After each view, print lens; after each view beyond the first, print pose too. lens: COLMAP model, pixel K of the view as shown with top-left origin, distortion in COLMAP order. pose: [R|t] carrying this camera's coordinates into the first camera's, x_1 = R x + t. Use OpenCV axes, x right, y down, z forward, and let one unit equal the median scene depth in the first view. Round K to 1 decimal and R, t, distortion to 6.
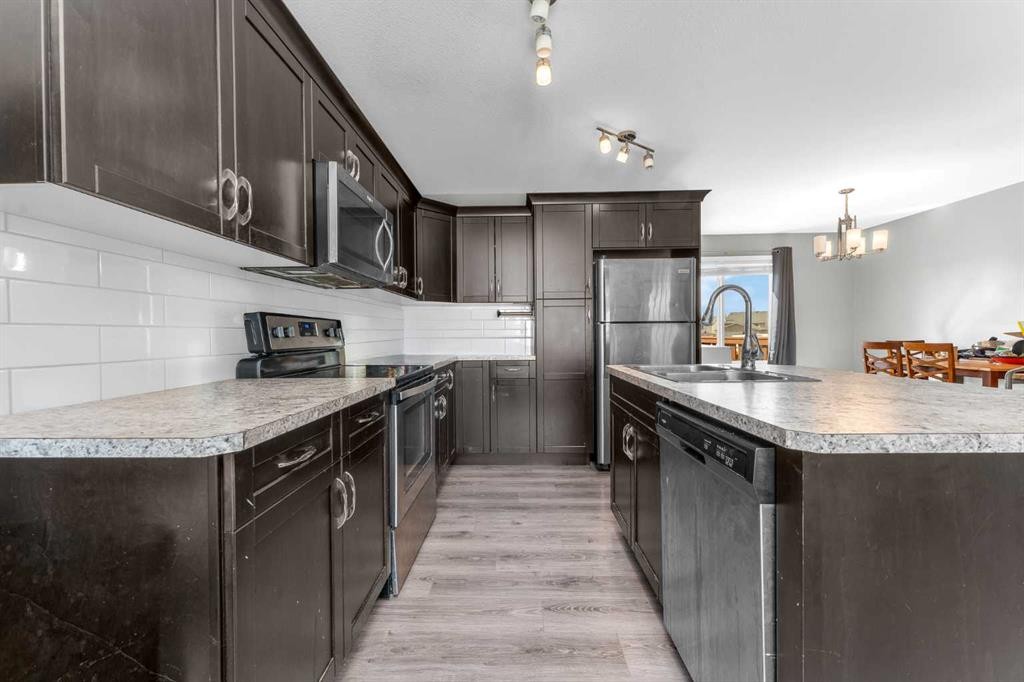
lens RADIAL K [[407.2, 0, 511.4], [0, 407.2, 339.6], [0, 0, 1]] dist [0.000655, -0.000331]
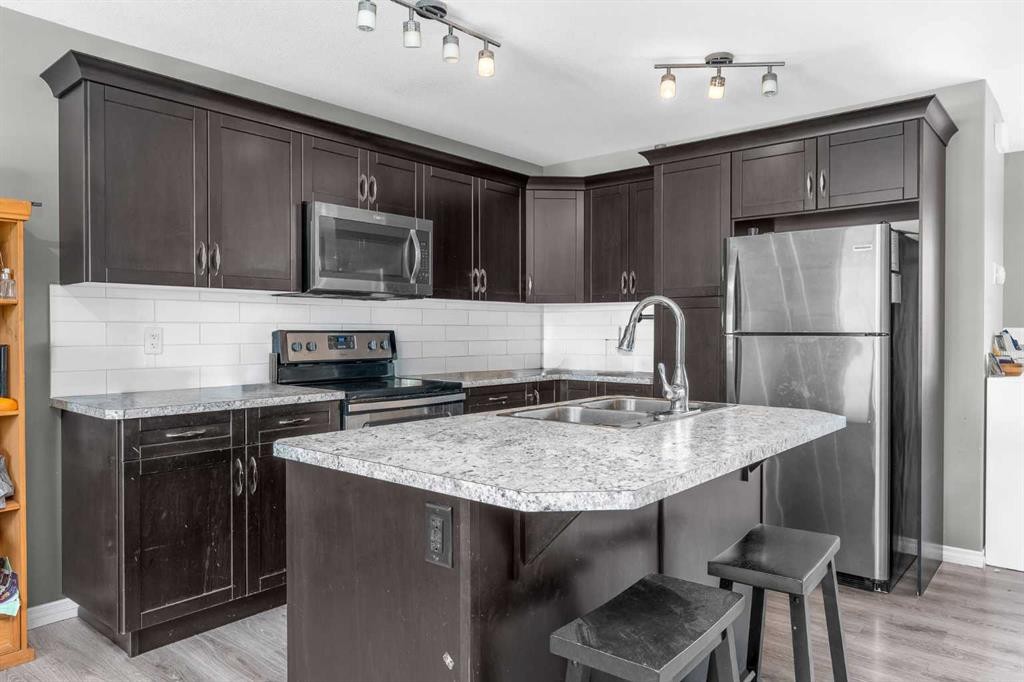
lens RADIAL K [[675.7, 0, 516.6], [0, 675.7, 340.8], [0, 0, 1]] dist [-0.000618, -0.001589]
pose [[0.775697, 0.018211, -0.630843, 0.772773], [-0.015539, 0.999832, 0.009755, -0.042805], [0.630914, 0.002236, 0.775849, -0.080514]]
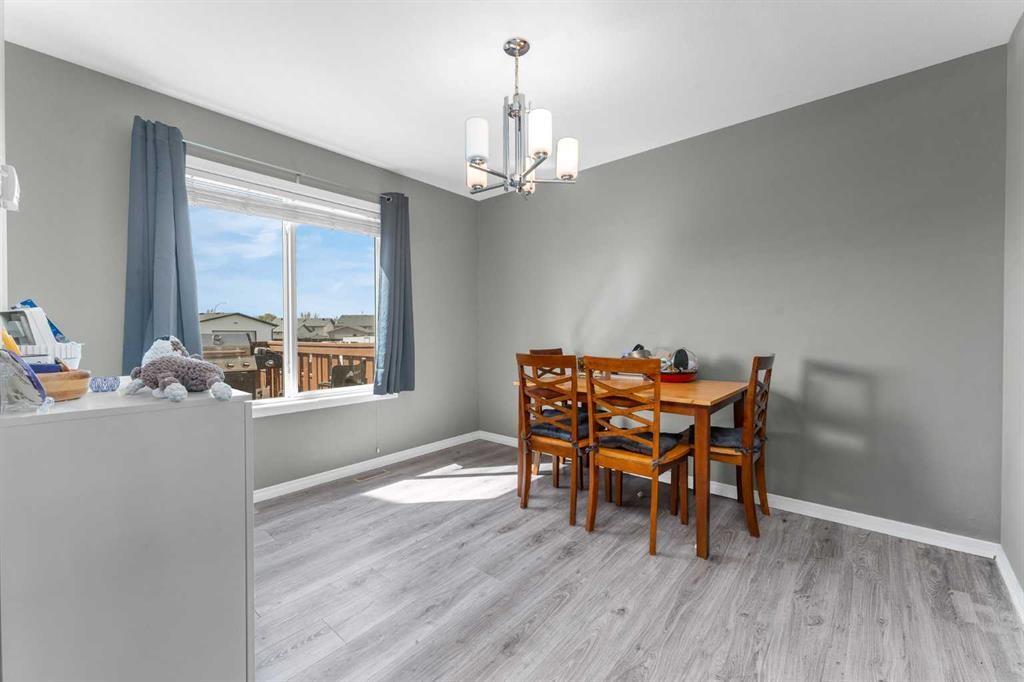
lens RADIAL K [[407.2, 0, 511.2], [0, 407.2, 336.3], [0, 0, 1]] dist [0.000655, -0.000331]
pose [[0.633616, 0.002000, 0.773645, 0.659918], [0.008289, 0.999922, -0.009373, -0.024654], [-0.773603, 0.012352, 0.633550, 1.042022]]
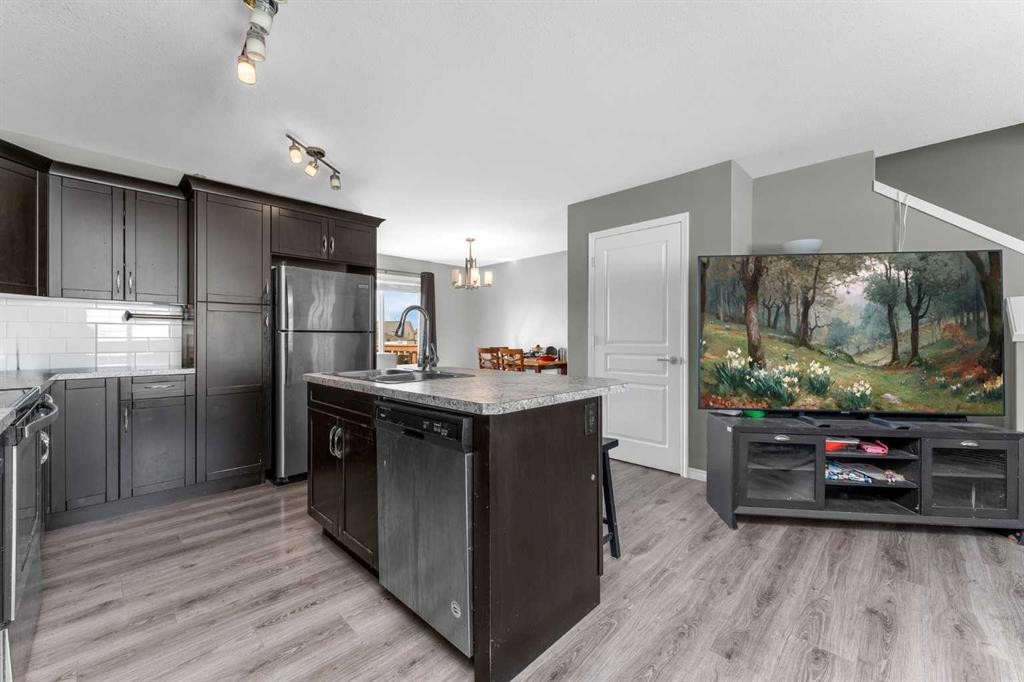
lens RADIAL K [[407.2, 0, 509.2], [0, 407.2, 339.7], [0, 0, 1]] dist [0.000655, -0.000331]
pose [[0.688132, 0.007343, 0.725549, -0.132644], [0.004616, 0.999884, -0.014498, -0.005163], [-0.725571, 0.013326, 0.688018, -0.067571]]
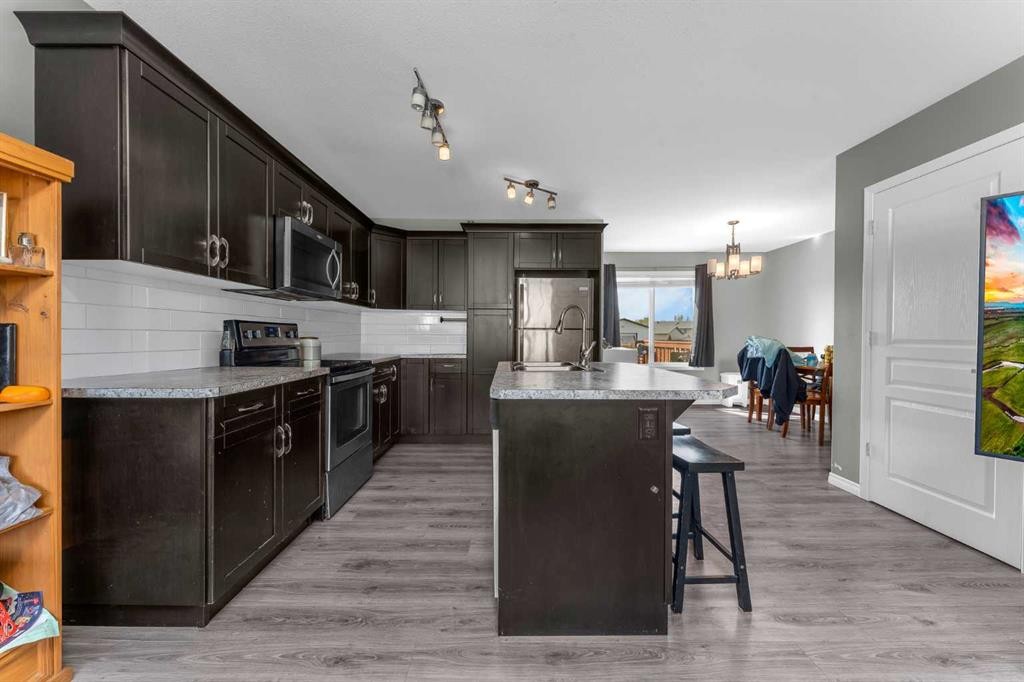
lens RADIAL K [[407.2, 0, 510.9], [0, 407.2, 340.1], [0, 0, 1]] dist [0.000655, -0.000331]
pose [[0.999571, 0.013718, 0.025889, 0.201177], [-0.013662, 0.999904, -0.002321, -0.004917], [-0.025918, 0.001966, 0.999662, -0.289695]]
